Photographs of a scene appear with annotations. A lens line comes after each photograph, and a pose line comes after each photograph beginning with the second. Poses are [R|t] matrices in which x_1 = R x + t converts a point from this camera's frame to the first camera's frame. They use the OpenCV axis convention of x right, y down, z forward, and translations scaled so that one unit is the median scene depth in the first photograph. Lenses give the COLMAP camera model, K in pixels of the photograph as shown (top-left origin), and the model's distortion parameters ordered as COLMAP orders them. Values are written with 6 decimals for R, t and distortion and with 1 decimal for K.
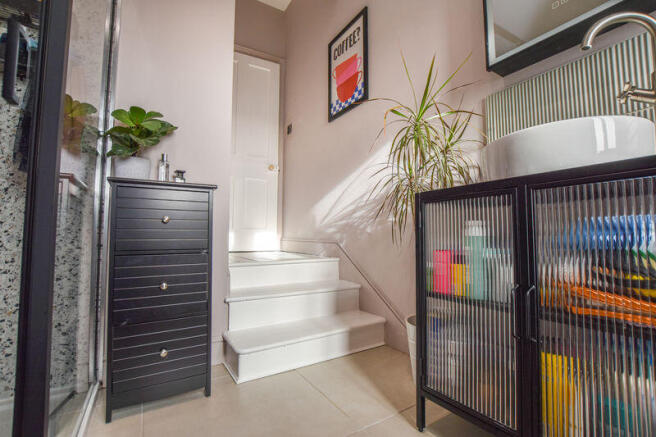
lens RADIAL K [[297.1, 0, 329.0], [0, 297.1, 218.0], [0, 0, 1]] dist [-0.018692, -0.000371]
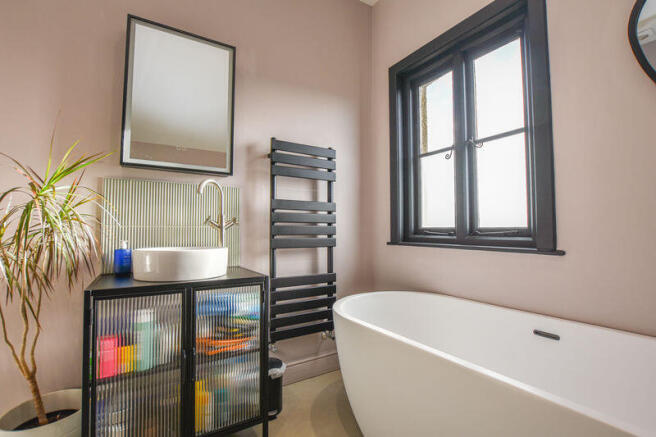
lens RADIAL K [[297.1, 0, 328.8], [0, 297.1, 218.1], [0, 0, 1]] dist [-0.018692, -0.000371]
pose [[-0.006299, 0.040886, 0.999144, -0.885941], [-0.071290, 0.996603, -0.041232, -0.423417], [-0.997436, -0.071489, -0.003363, 0.226514]]
